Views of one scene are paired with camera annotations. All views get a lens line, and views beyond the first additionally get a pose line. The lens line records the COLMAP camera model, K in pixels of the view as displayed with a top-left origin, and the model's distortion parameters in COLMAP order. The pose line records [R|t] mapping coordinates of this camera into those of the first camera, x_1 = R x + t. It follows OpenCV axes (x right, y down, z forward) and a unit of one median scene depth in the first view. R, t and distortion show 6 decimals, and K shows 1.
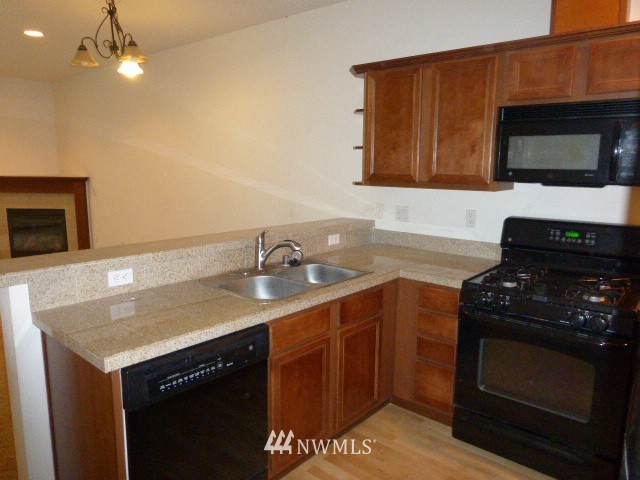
lens RADIAL K [[461.6, 0, 320.9], [0, 461.6, 244.7], [0, 0, 1]] dist [-0.030032, 0.003266]
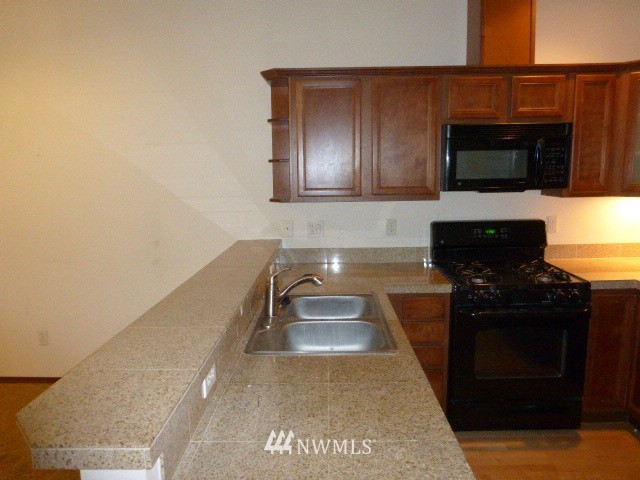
lens RADIAL K [[461.6, 0, 320.9], [0, 461.6, 244.7], [0, 0, 1]] dist [-0.030032, 0.003266]
pose [[0.766203, -0.122067, 0.630899, -0.562729], [0.133145, 0.990643, 0.029972, -0.083333], [-0.628654, 0.061037, 0.775286, 0.338622]]
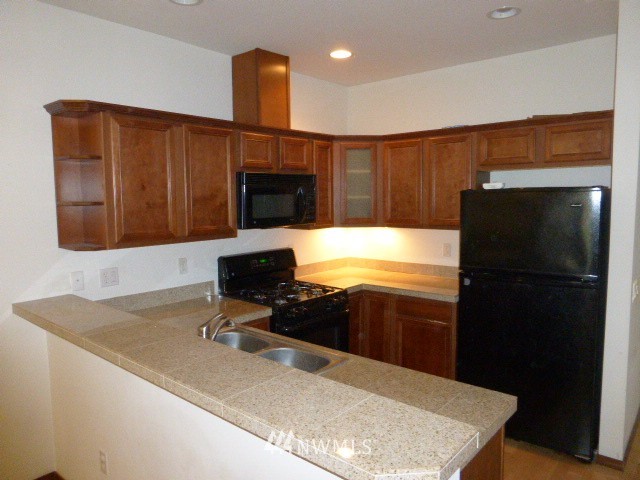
lens RADIAL K [[461.6, 0, 320.9], [0, 461.6, 244.7], [0, 0, 1]] dist [-0.030032, 0.003266]
pose [[0.002651, -0.113699, 0.993512, -0.887272], [0.179320, 0.977465, 0.111384, -0.200556], [-0.983787, 0.177862, 0.022979, 0.773293]]
